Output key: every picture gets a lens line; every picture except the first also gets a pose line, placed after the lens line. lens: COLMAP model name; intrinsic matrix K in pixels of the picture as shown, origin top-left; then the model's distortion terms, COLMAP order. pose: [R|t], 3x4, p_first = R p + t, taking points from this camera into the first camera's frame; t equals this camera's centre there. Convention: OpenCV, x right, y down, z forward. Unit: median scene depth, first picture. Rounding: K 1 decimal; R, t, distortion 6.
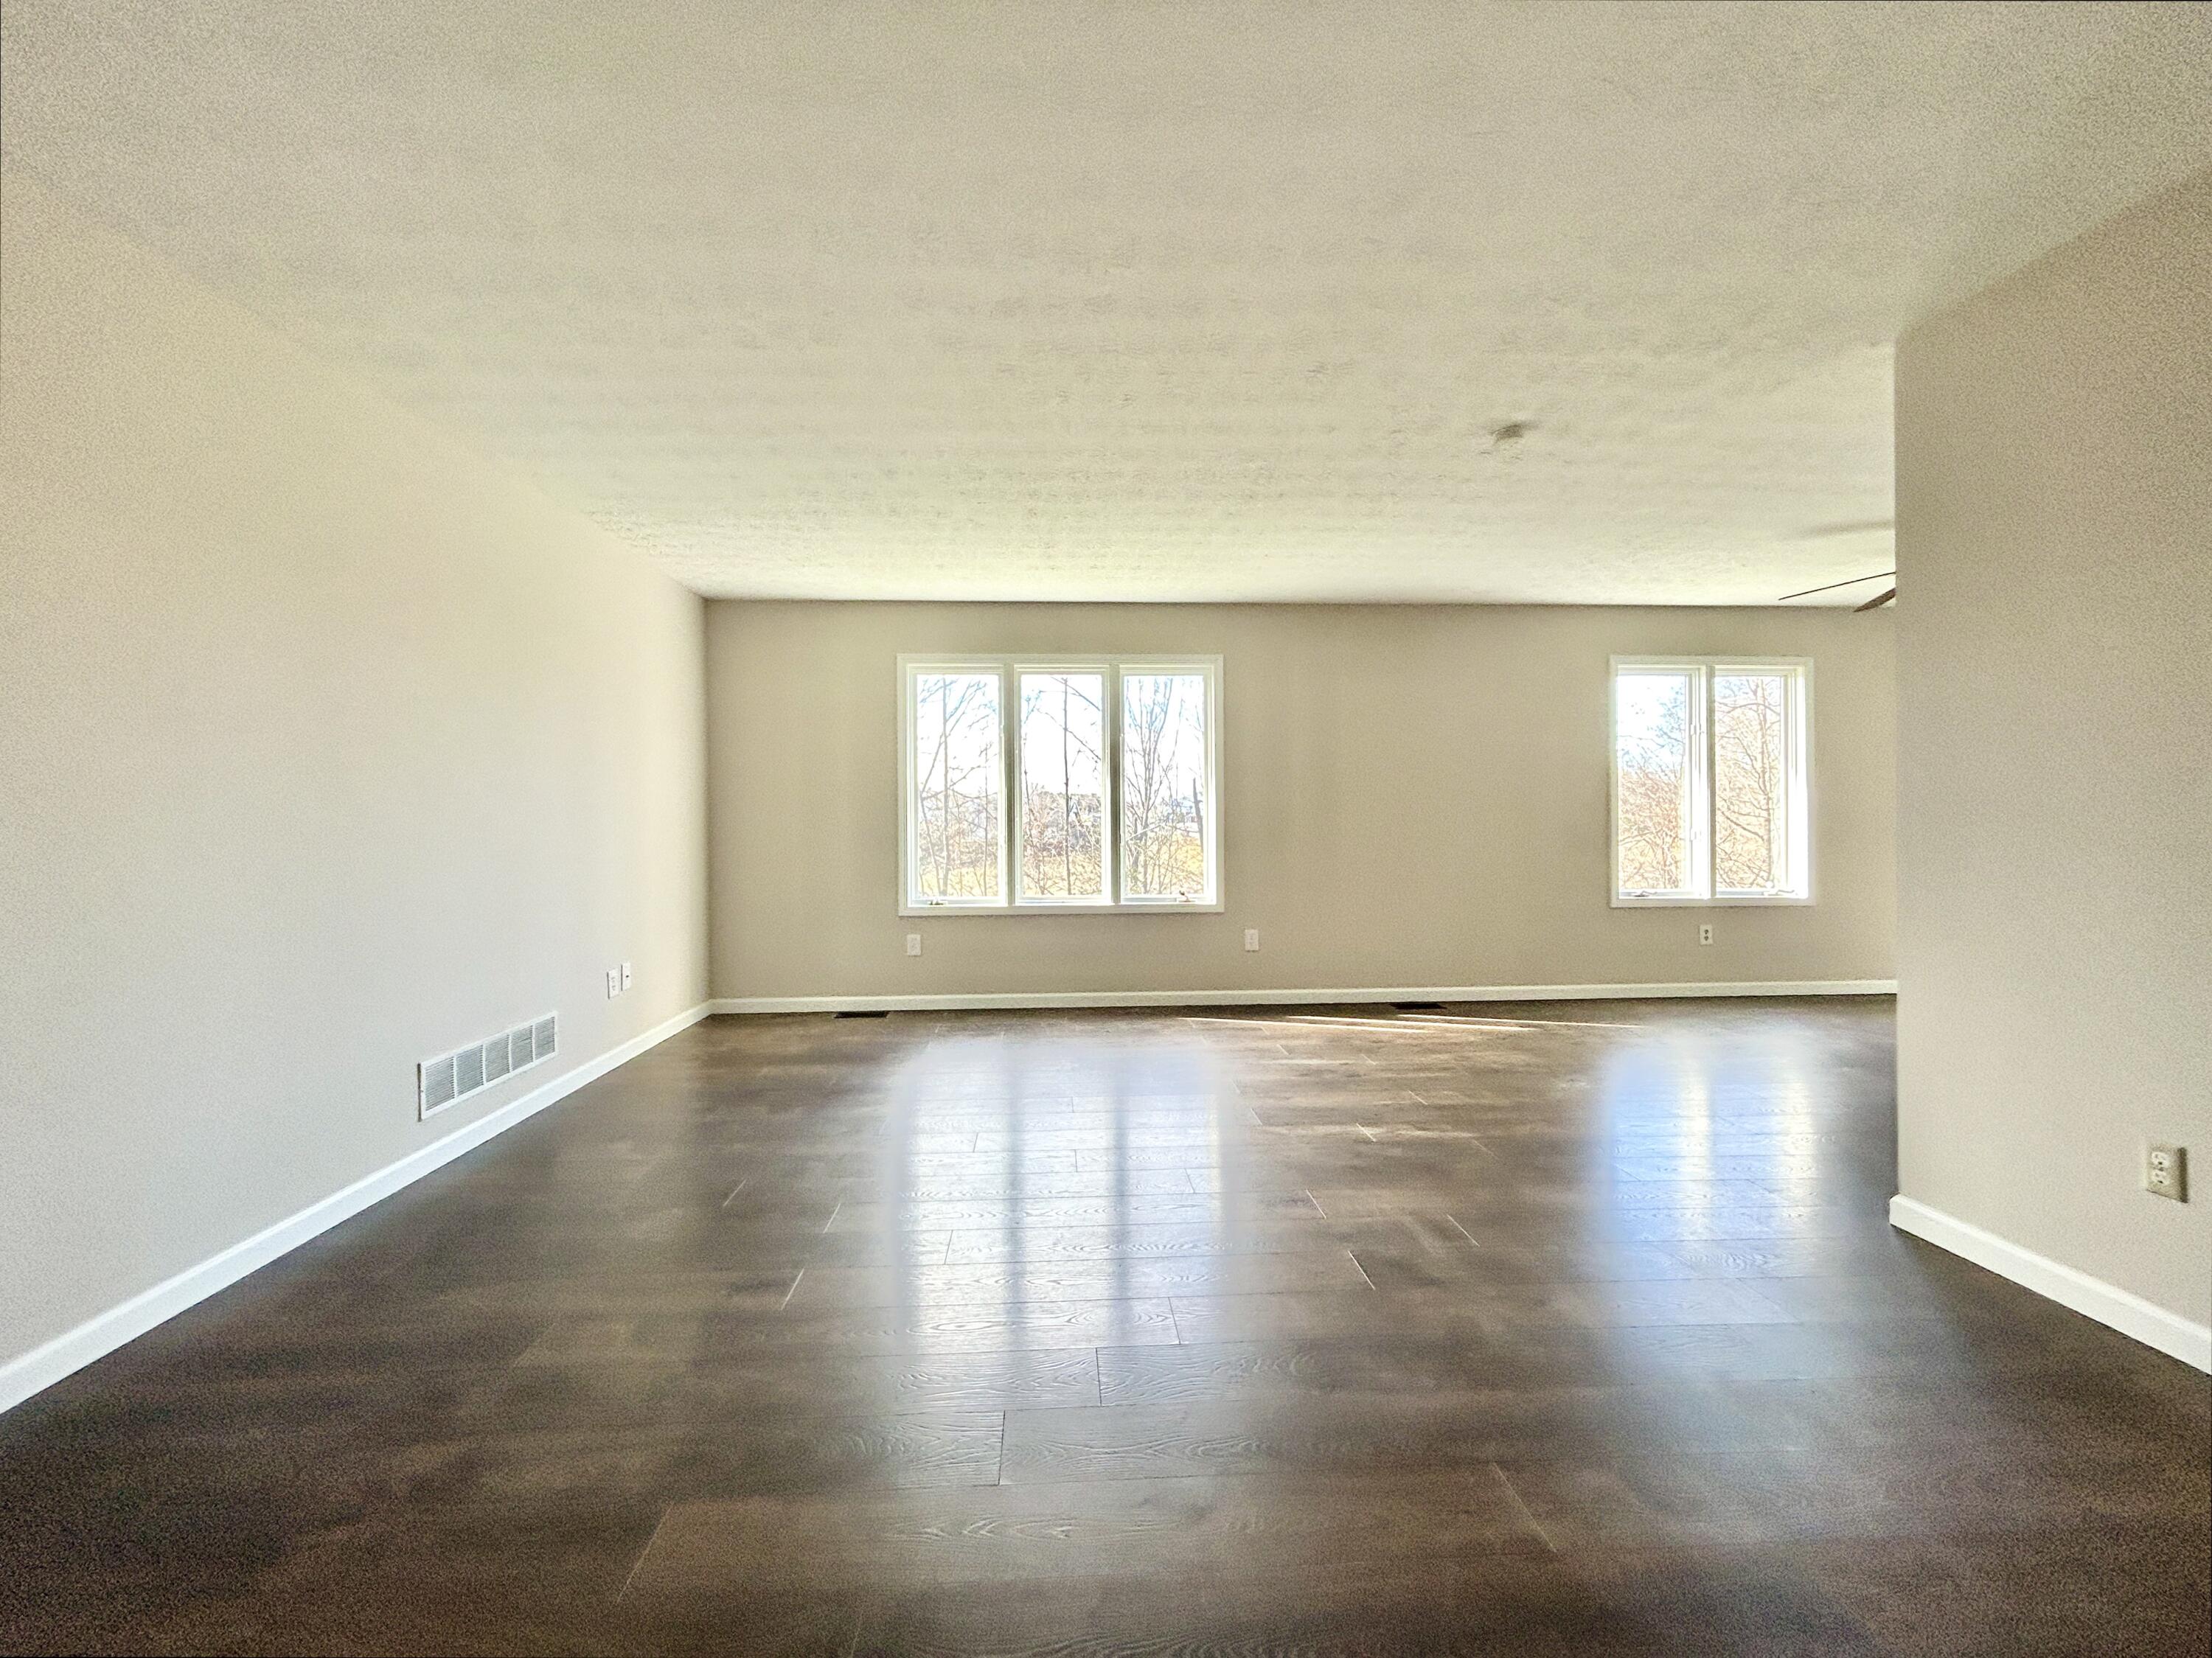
lens RADIAL K [[900.3, 0, 1097.4], [0, 900.3, 825.0], [0, 0, 1]] dist [-0.001686, 0.000673]
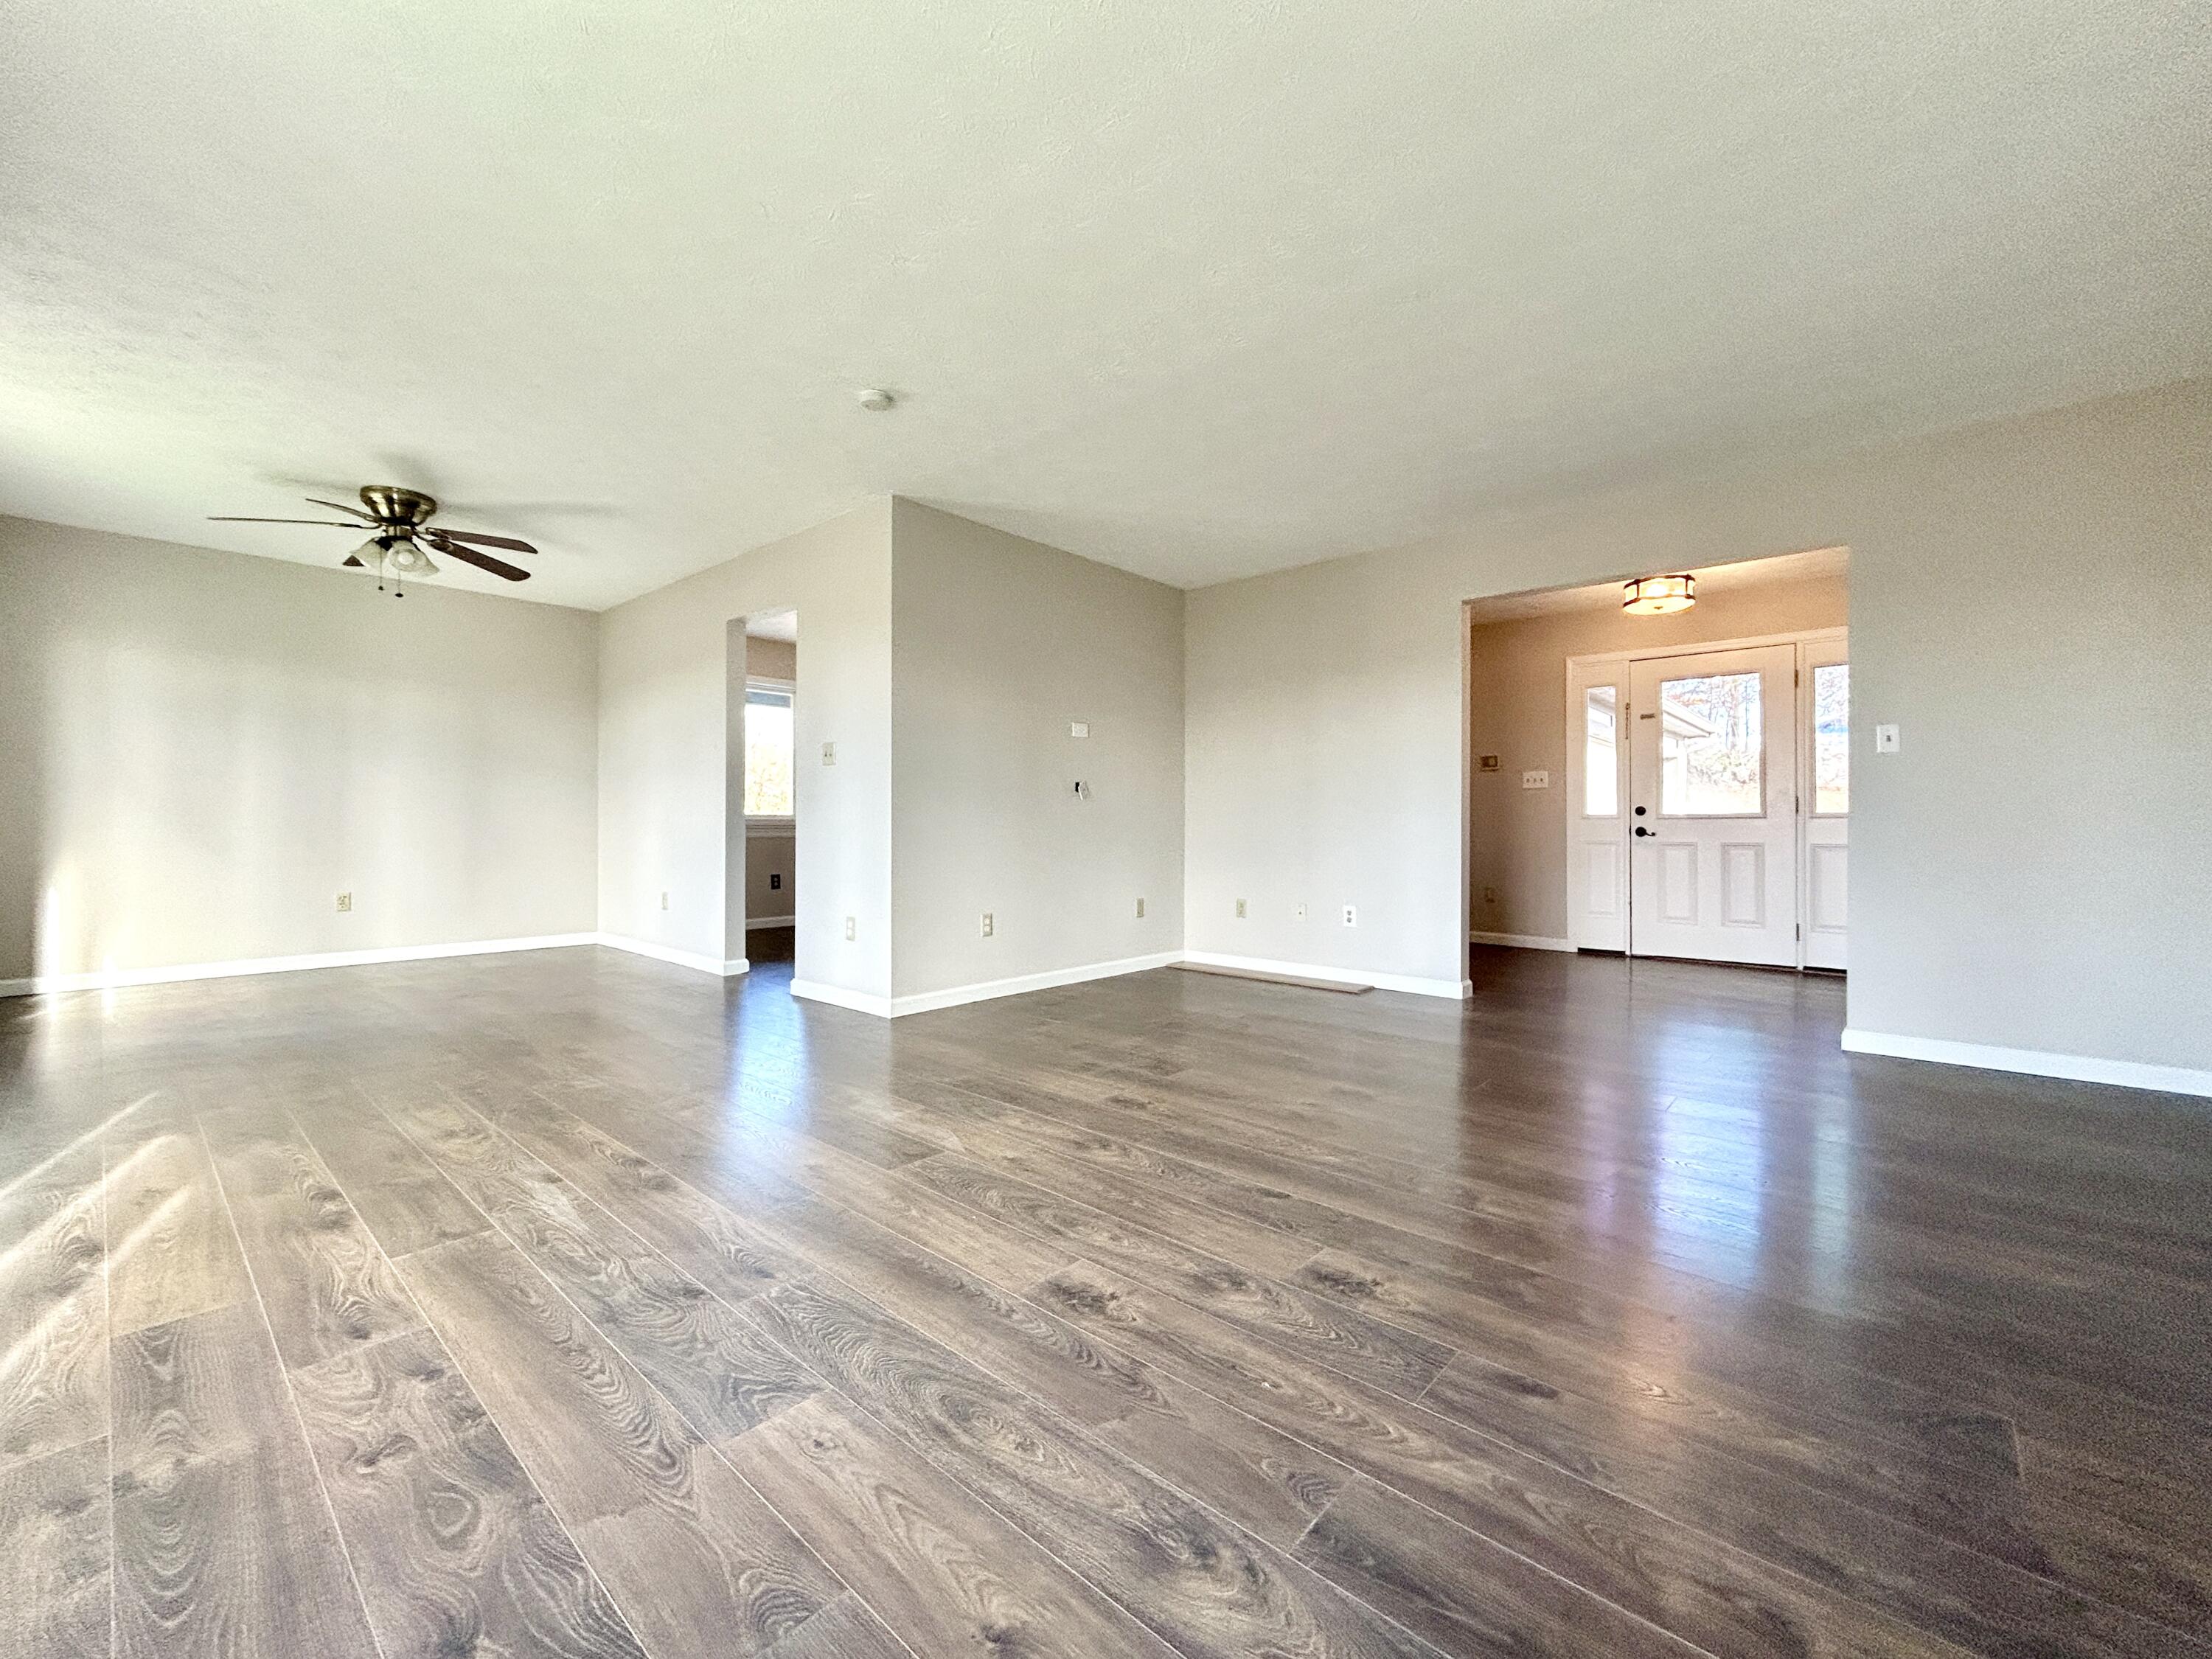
lens RADIAL K [[883.3, 0, 1106.0], [0, 883.3, 829.5], [0, 0, 1]] dist [-0.009430, 0.000165]
pose [[-0.714866, -0.001336, 0.699260, -0.386659], [0.002614, 0.999986, 0.004583, 0.056756], [-0.699256, 0.005104, -0.714853, 1.301478]]
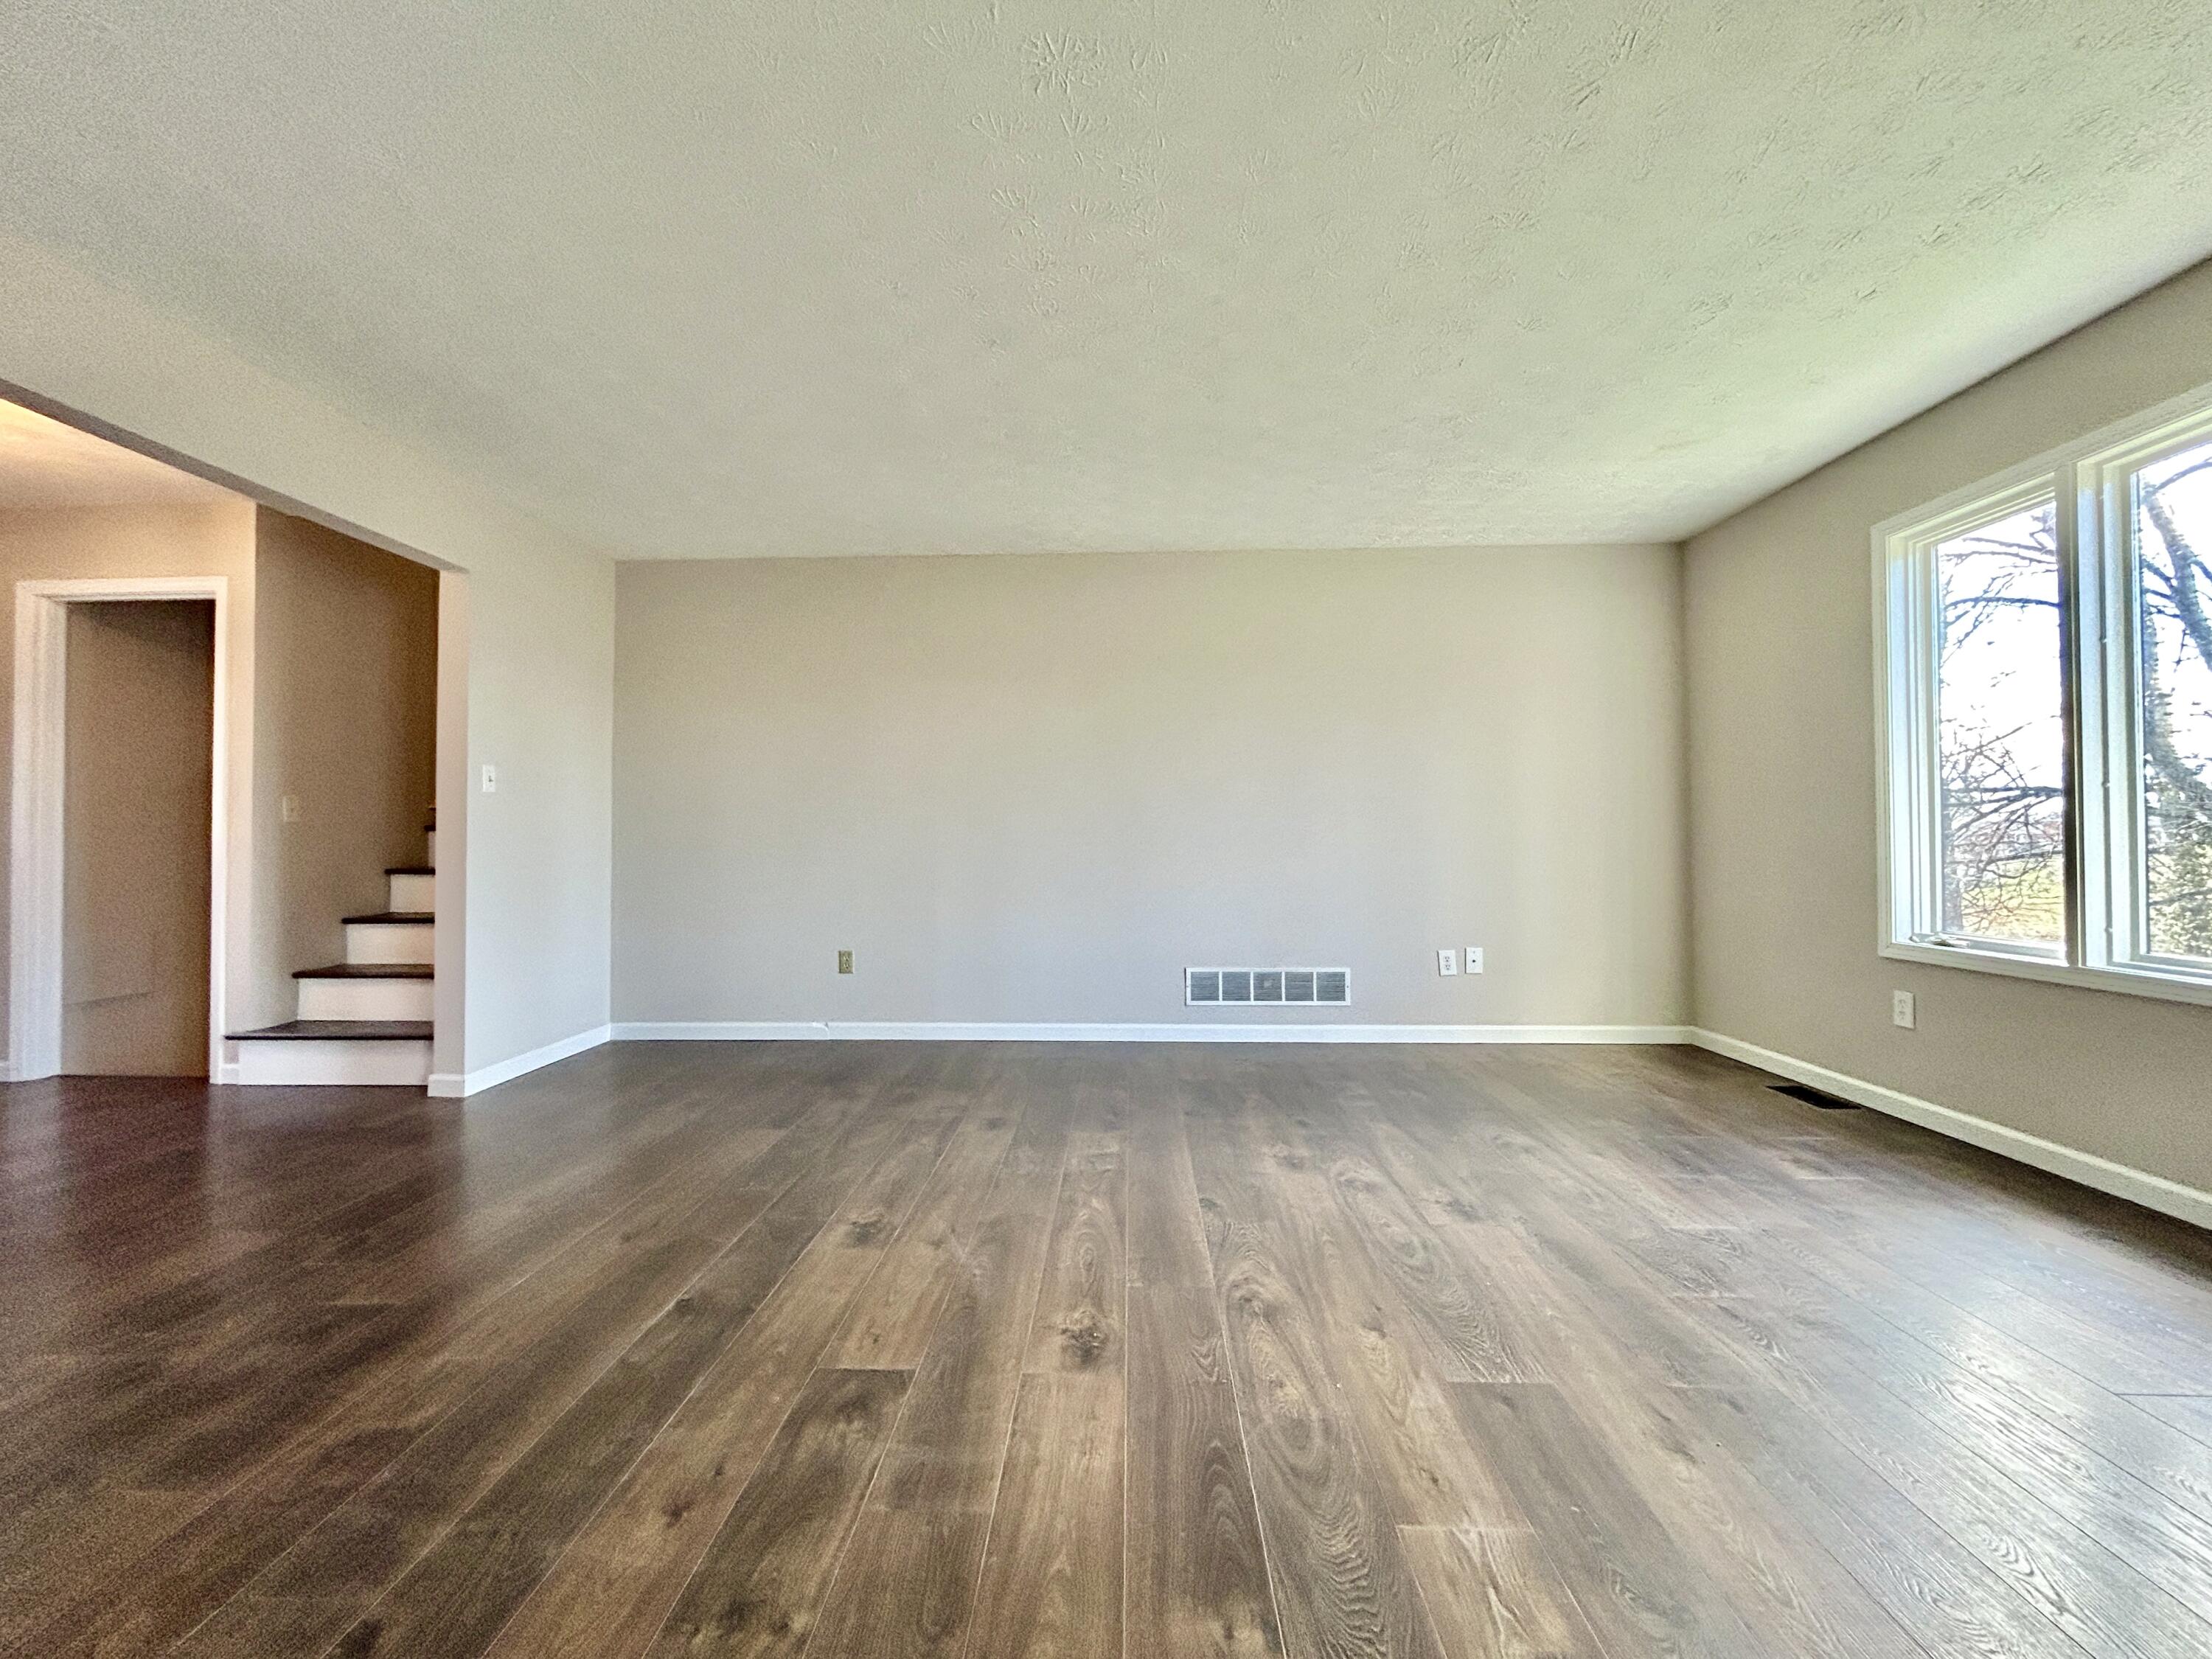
lens RADIAL K [[900.4, 0, 1097.4], [0, 900.4, 825.5], [0, 0, 1]] dist [-0.001686, 0.000673]
pose [[-0.092270, -0.012364, -0.995657, 0.634013], [0.001988, 0.999919, -0.012602, 0.029834], [0.995732, -0.003142, -0.092237, 0.777449]]
